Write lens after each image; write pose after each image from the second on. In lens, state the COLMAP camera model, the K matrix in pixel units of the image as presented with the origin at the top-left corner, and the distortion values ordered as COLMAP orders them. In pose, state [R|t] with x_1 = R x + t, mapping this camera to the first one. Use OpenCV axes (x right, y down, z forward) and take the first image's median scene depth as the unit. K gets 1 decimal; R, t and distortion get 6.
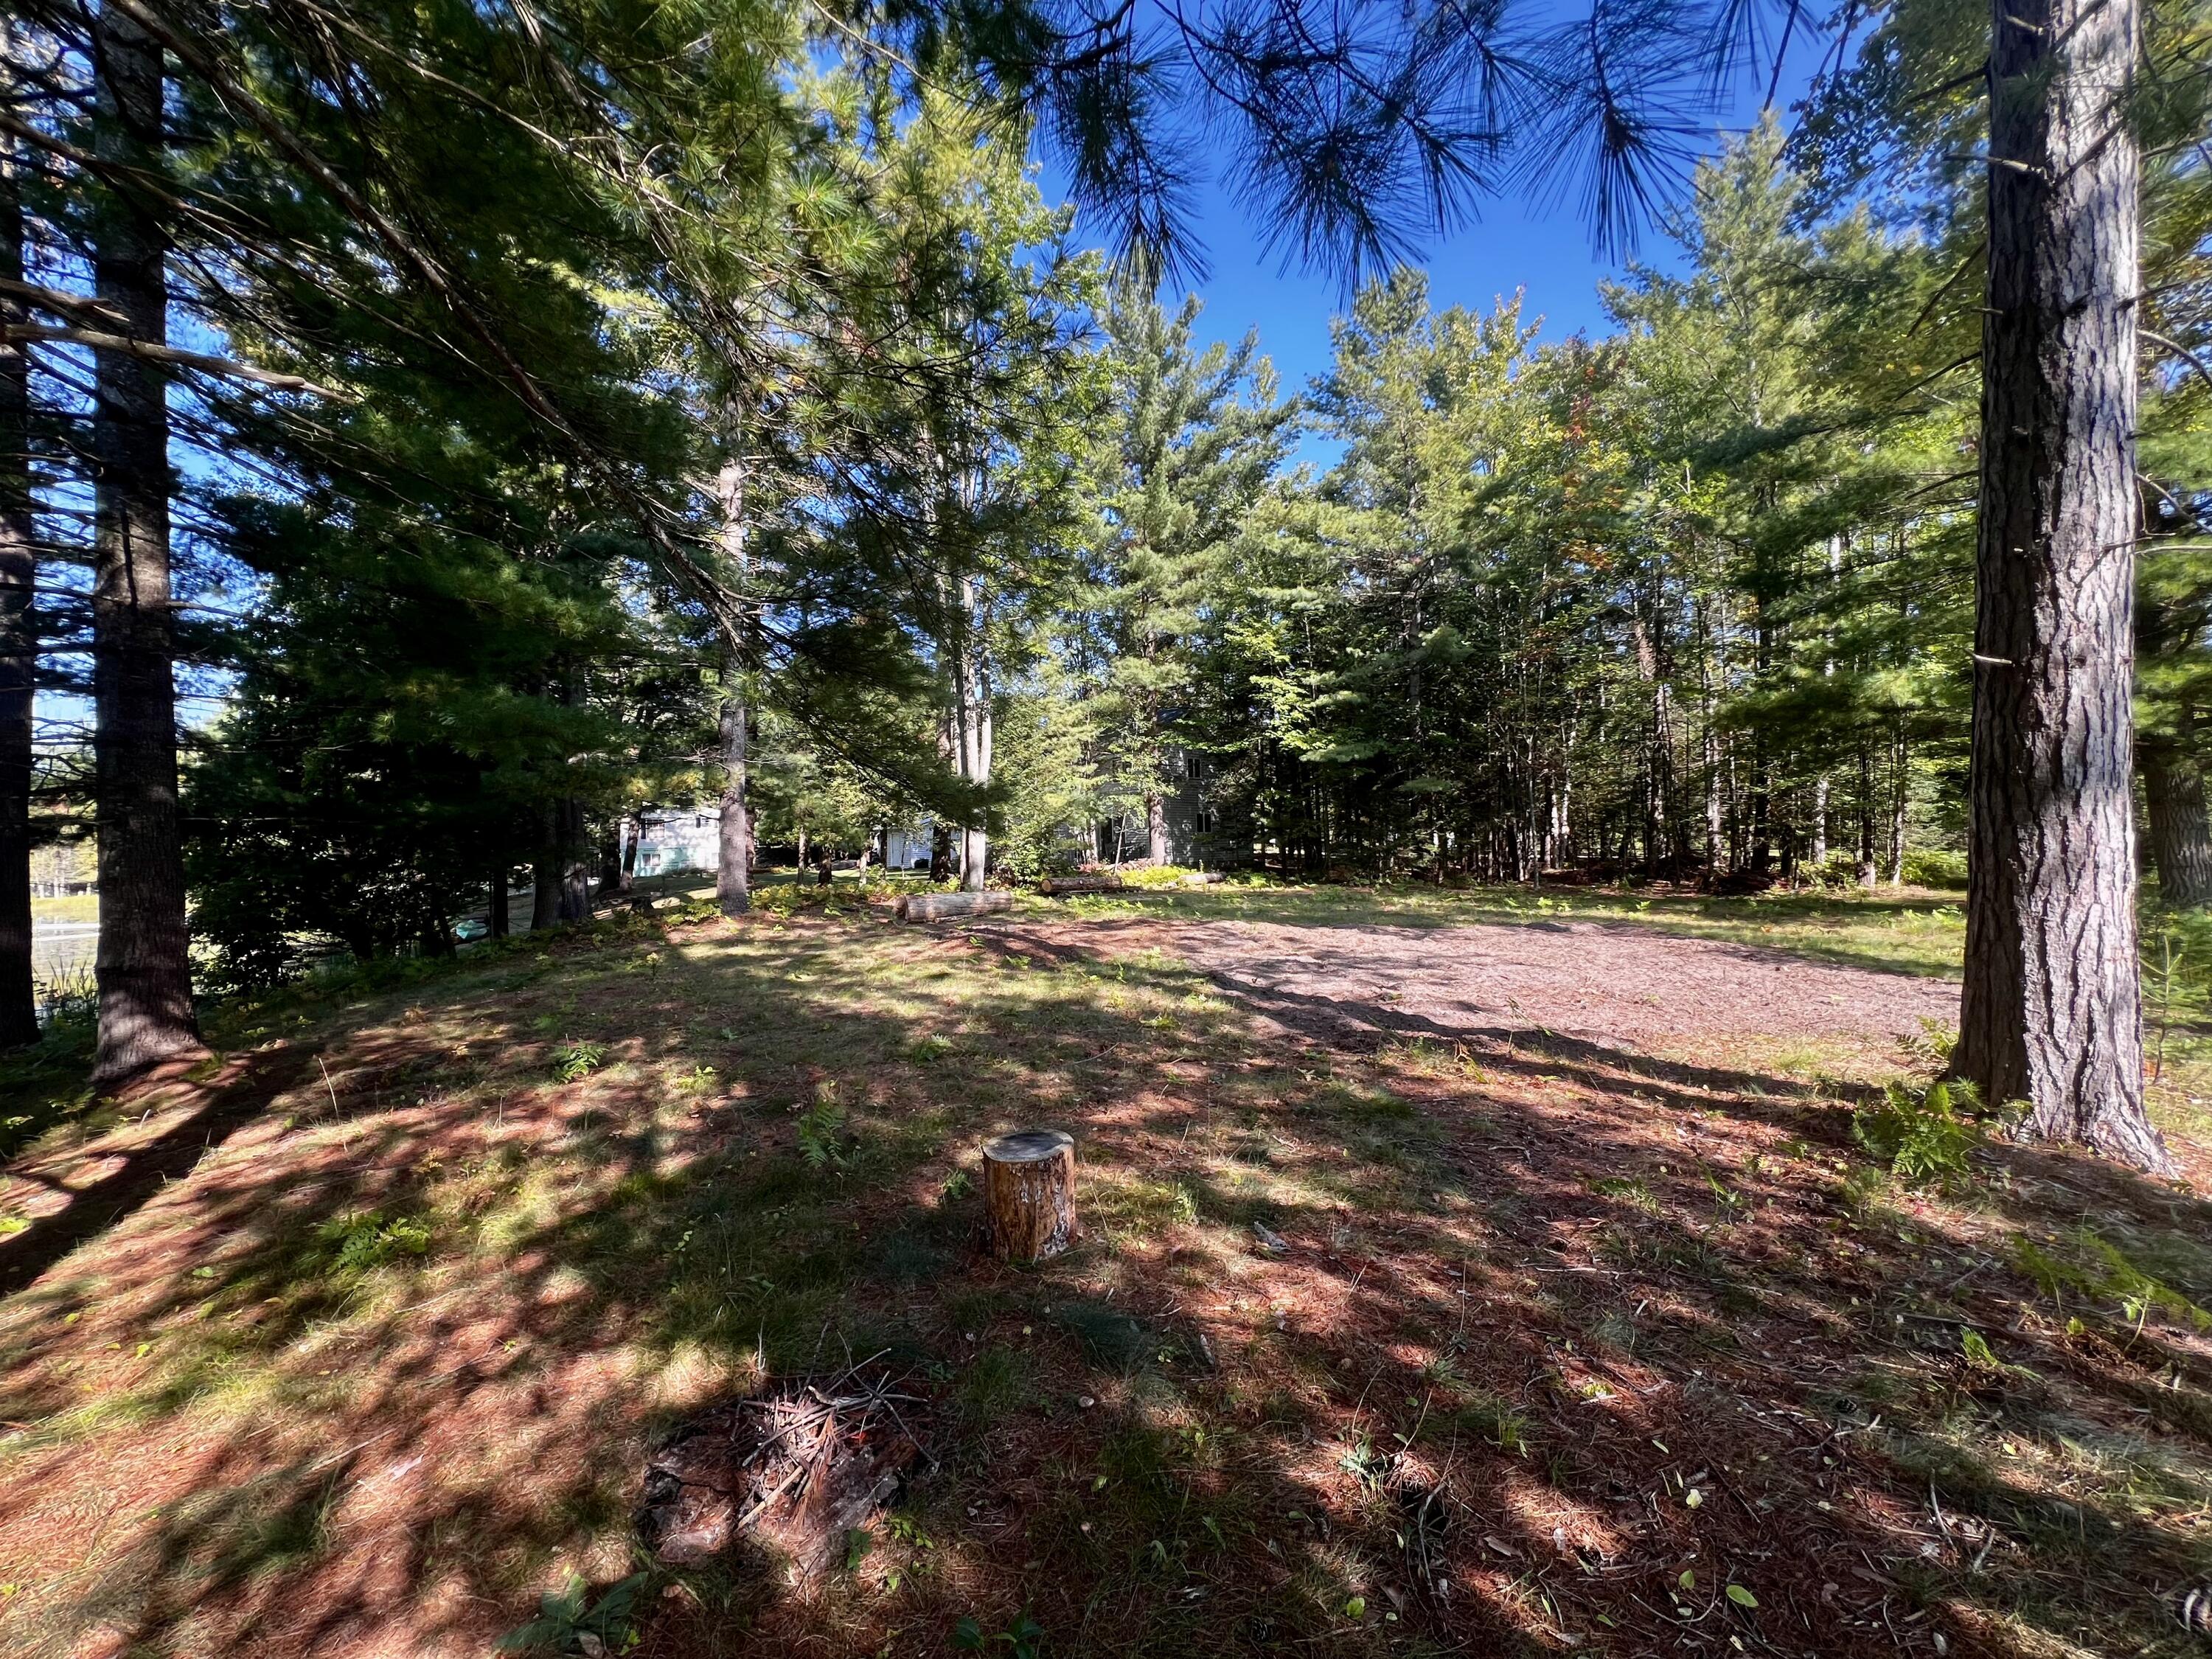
lens RADIAL K [[882.1, 0, 1097.8], [0, 882.1, 822.2], [0, 0, 1]] dist [-0.000529, 0.000425]
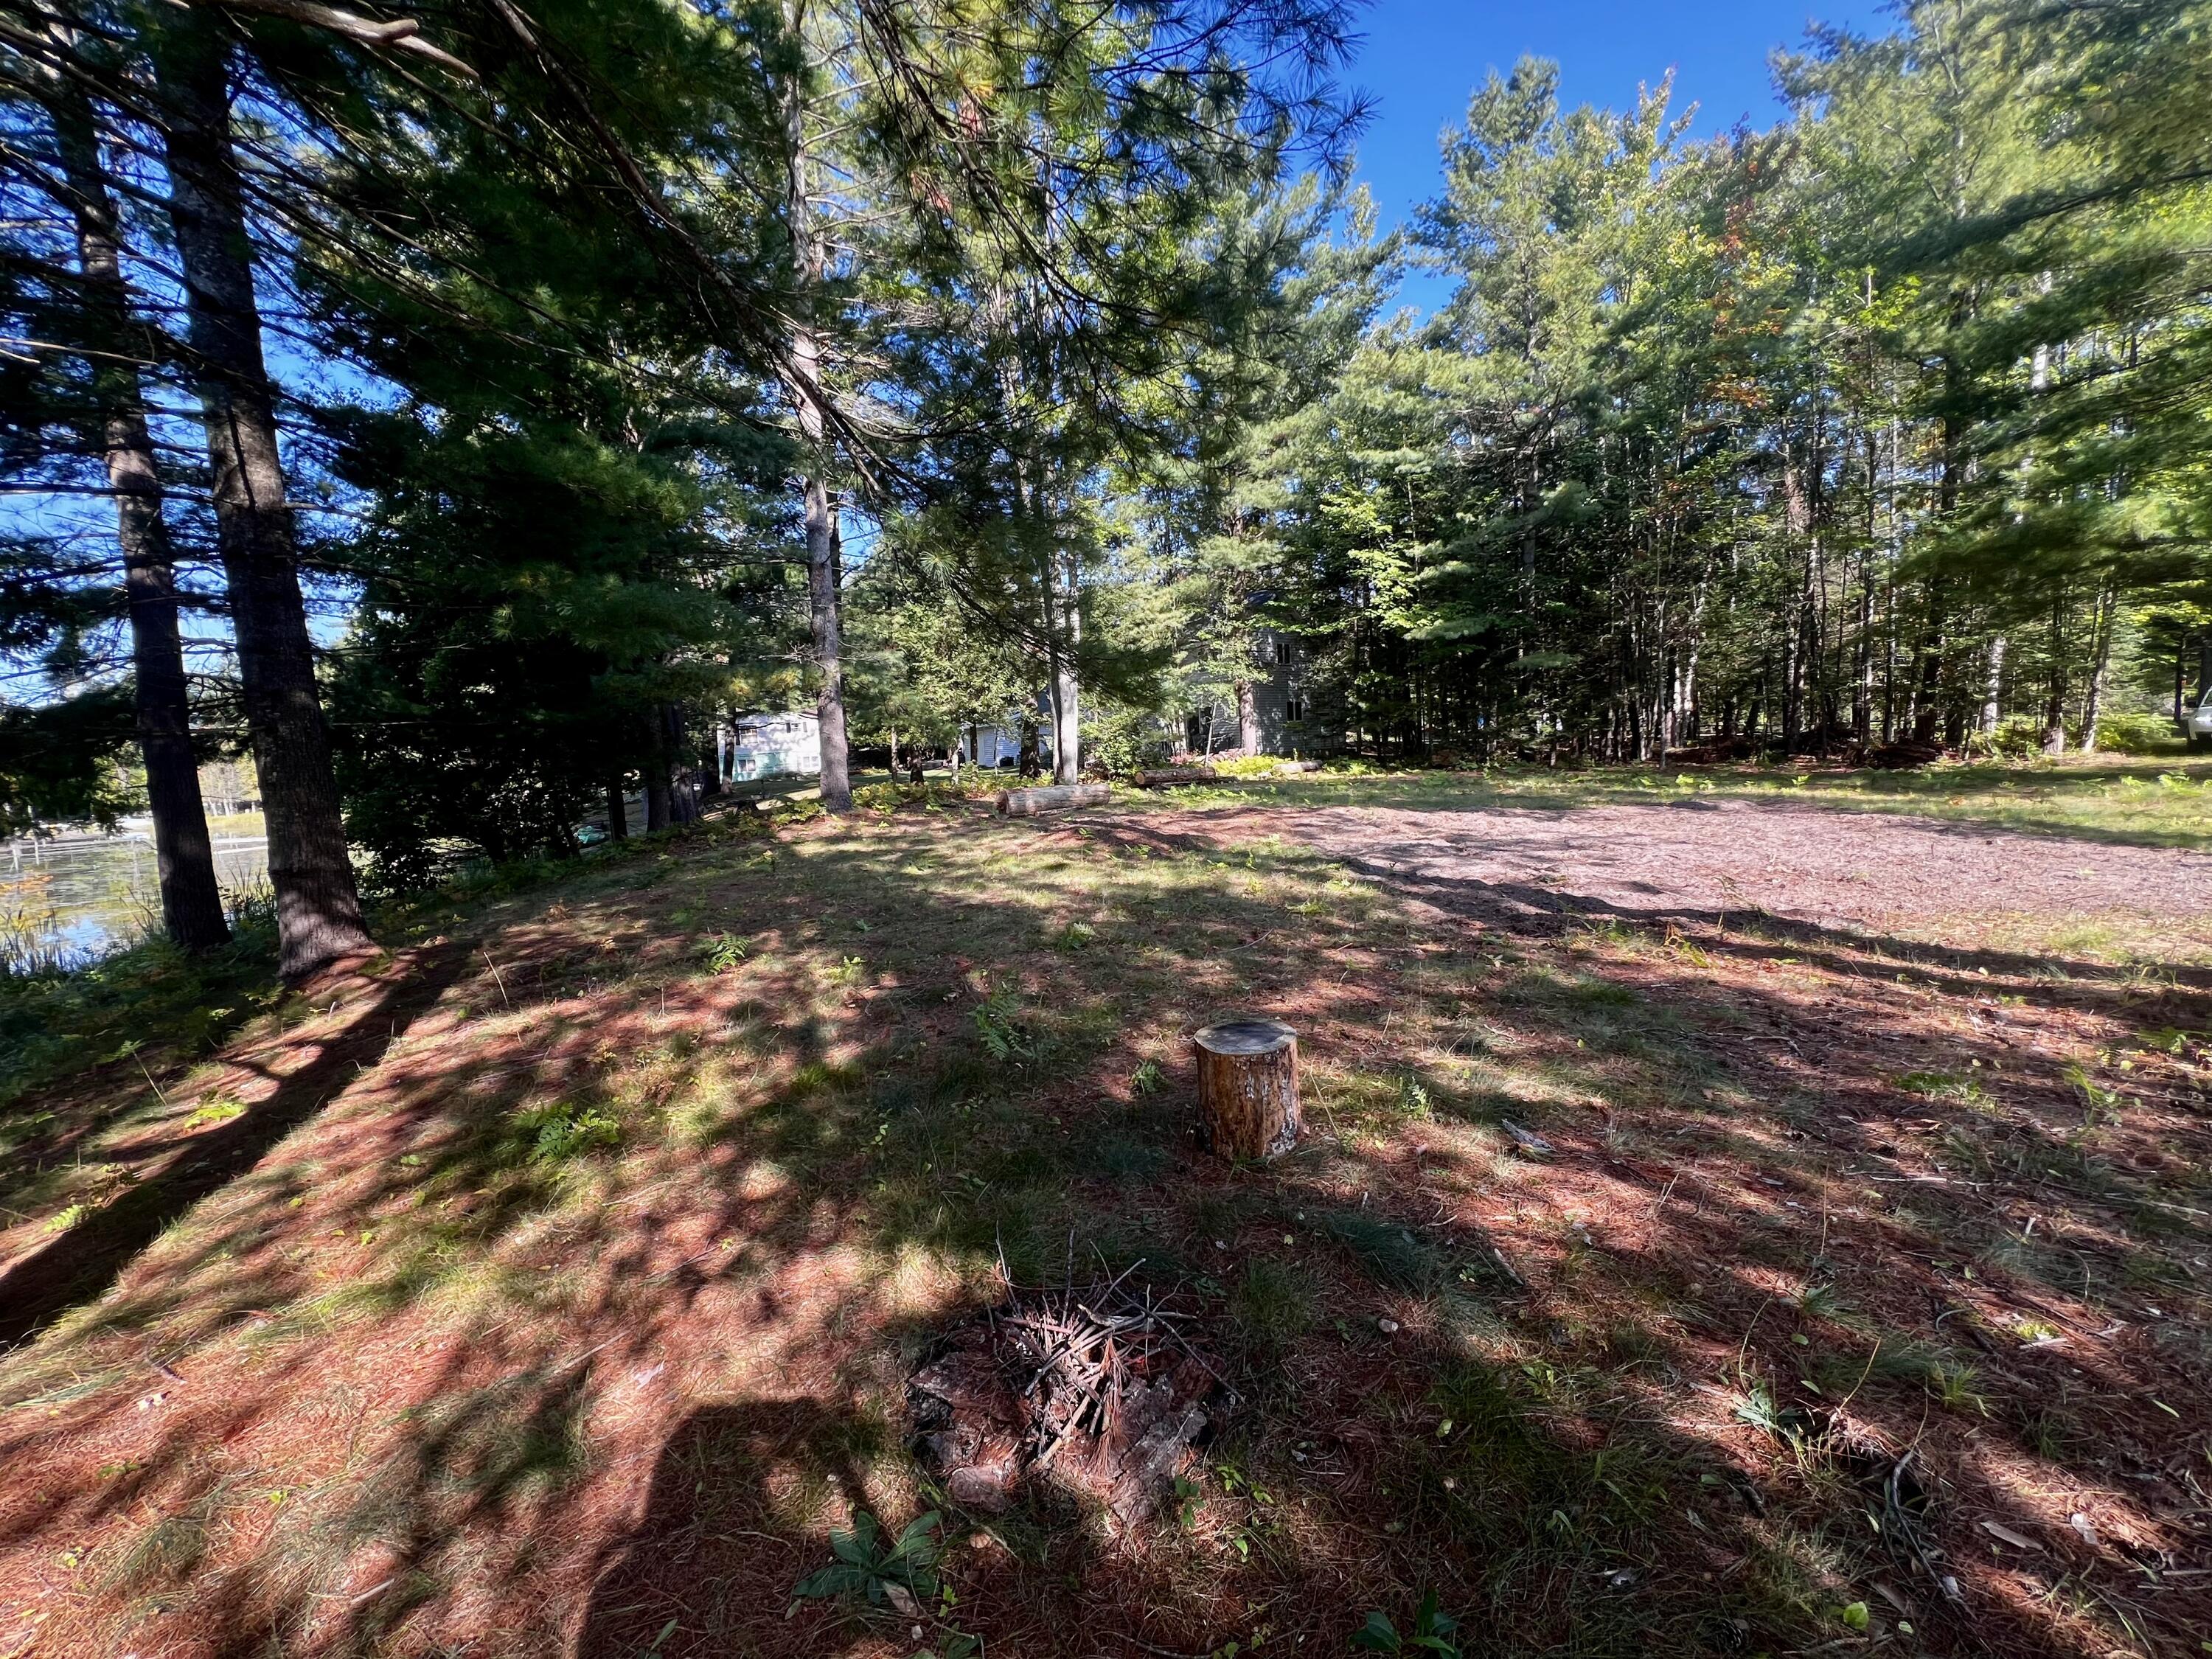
lens RADIAL K [[882.1, 0, 1097.8], [0, 882.1, 822.2], [0, 0, 1]] dist [-0.000529, 0.000425]
pose [[0.995882, -0.021550, -0.088059, -0.049906], [0.031702, 0.992793, 0.115569, 0.014418], [0.084934, -0.117884, 0.989388, 0.043523]]
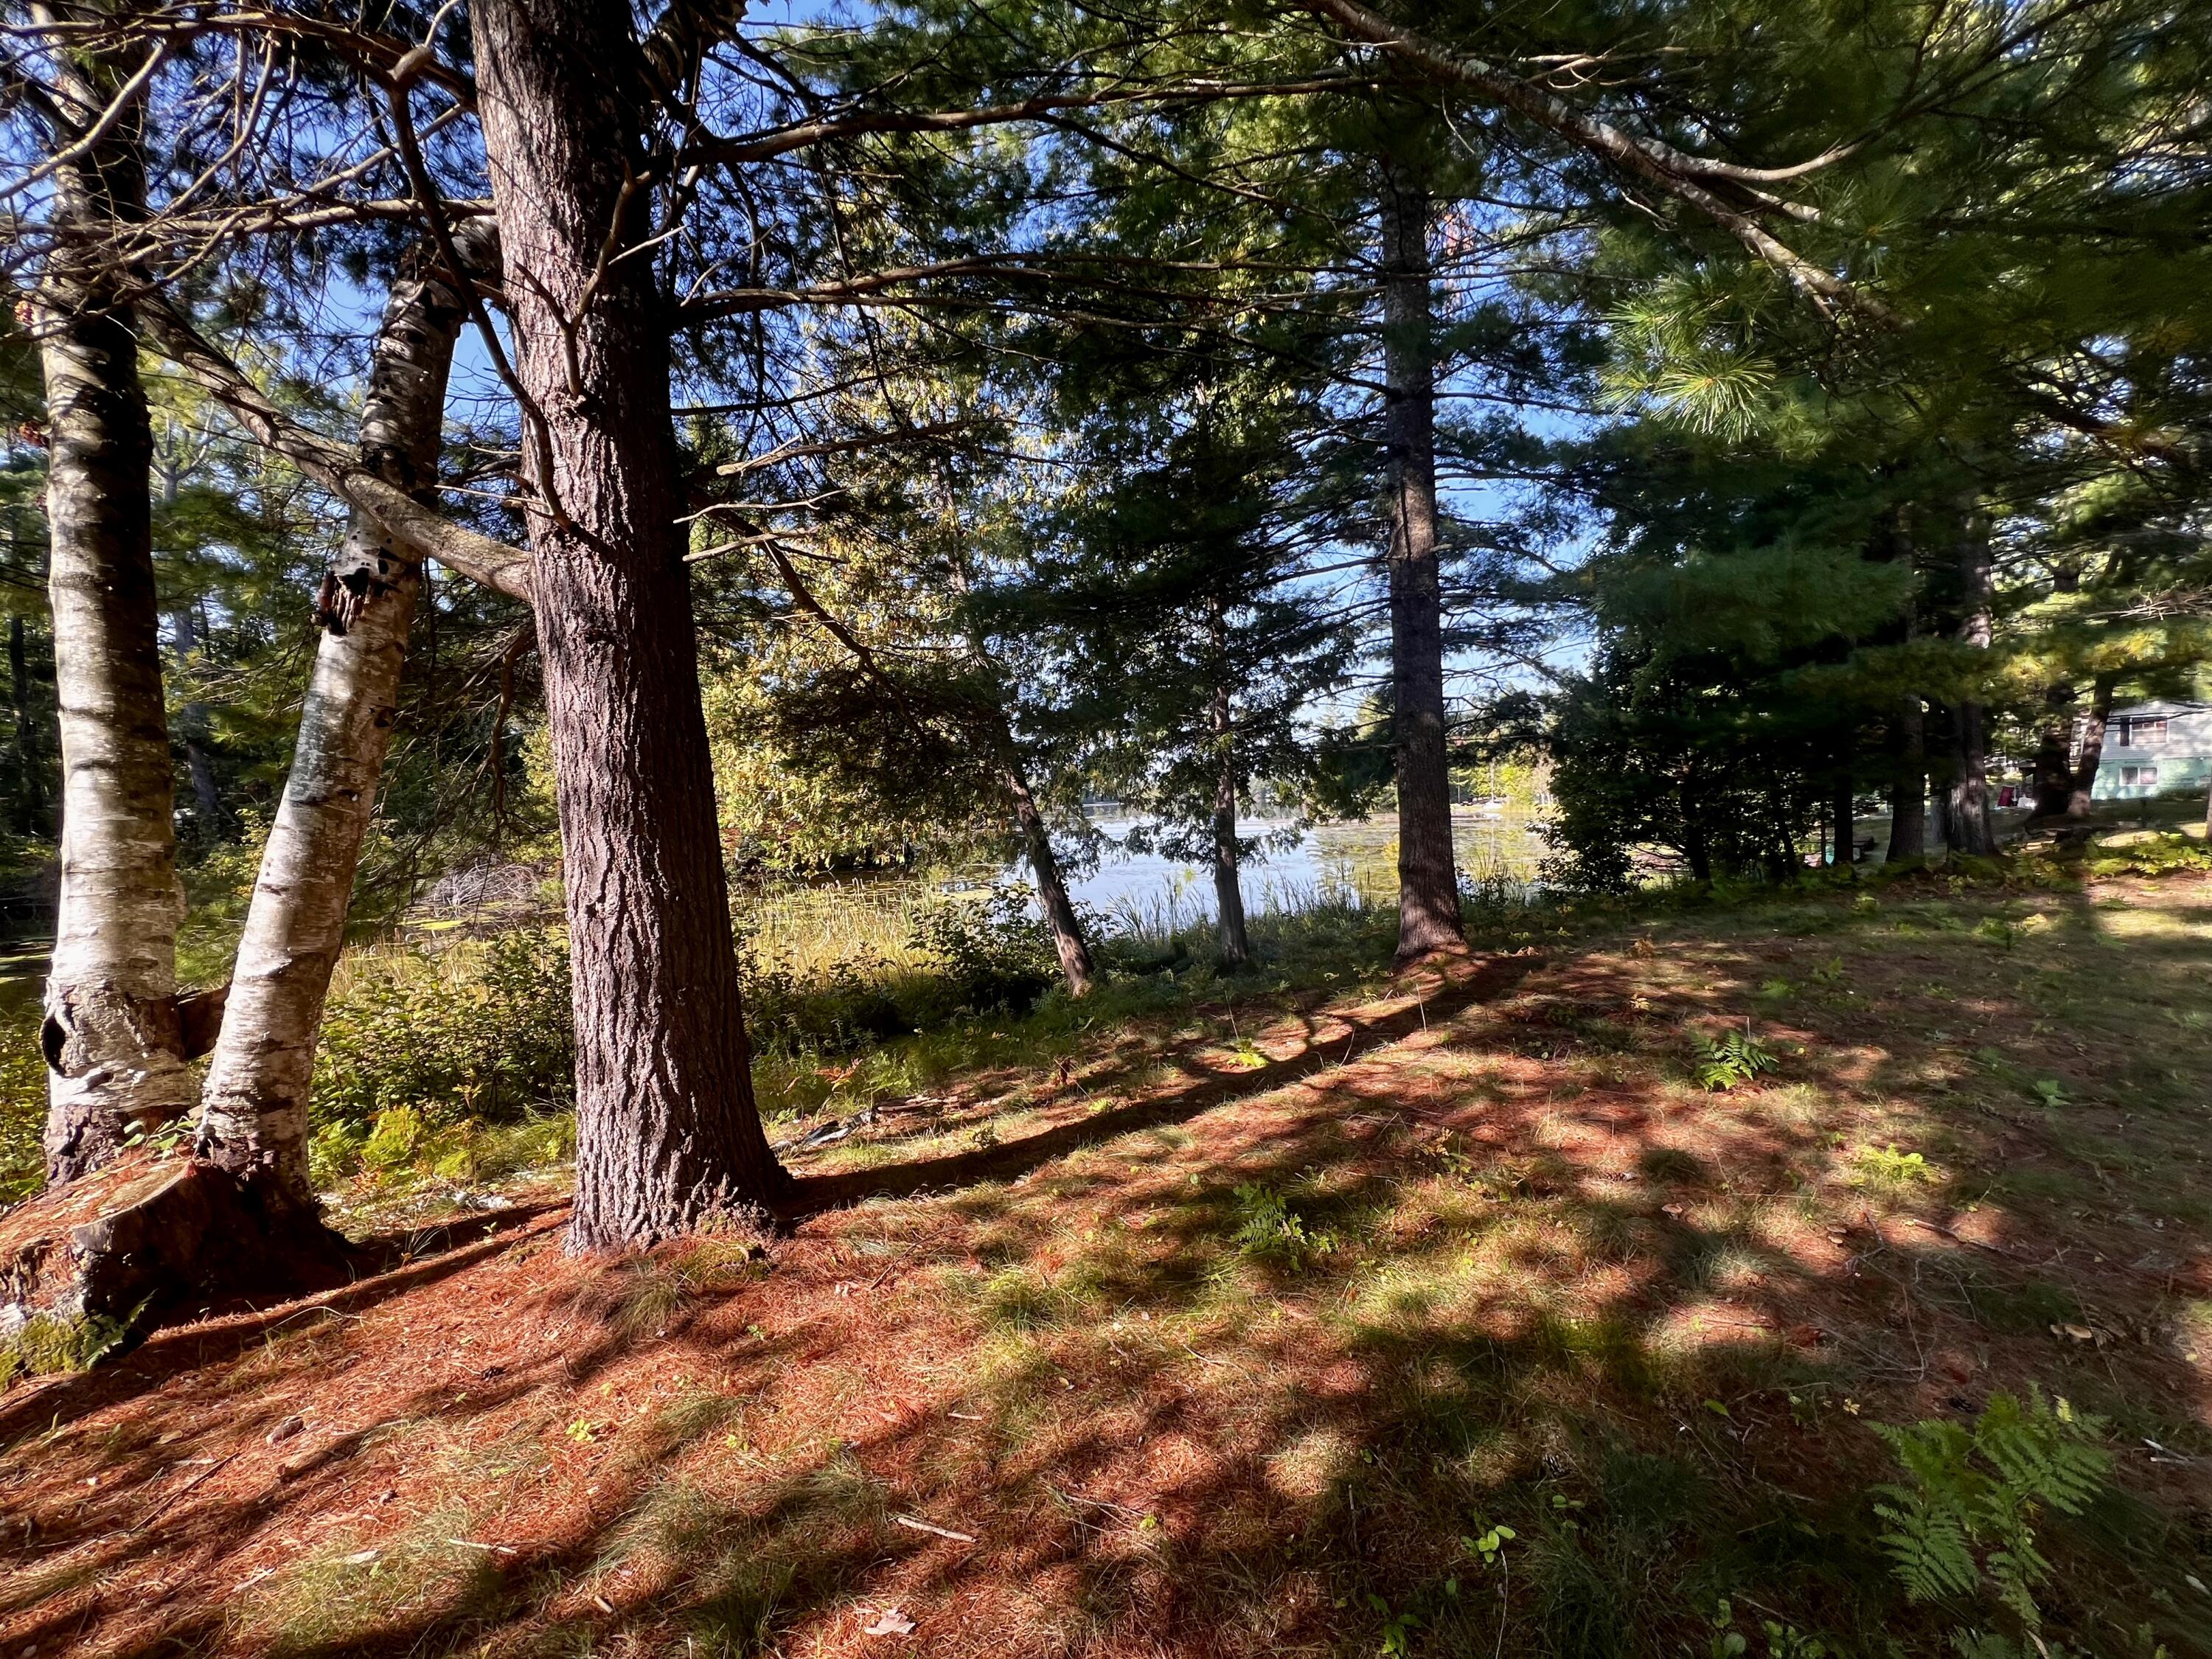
lens RADIAL K [[884.3, 0, 1100.3], [0, 884.3, 821.8], [0, 0, 1]] dist [-0.002855, 0.000367]
pose [[0.219478, 0.048191, -0.974426, -0.018039], [0.043876, 0.997281, 0.059204, 0.010350], [0.974630, -0.055748, 0.216767, 0.237240]]
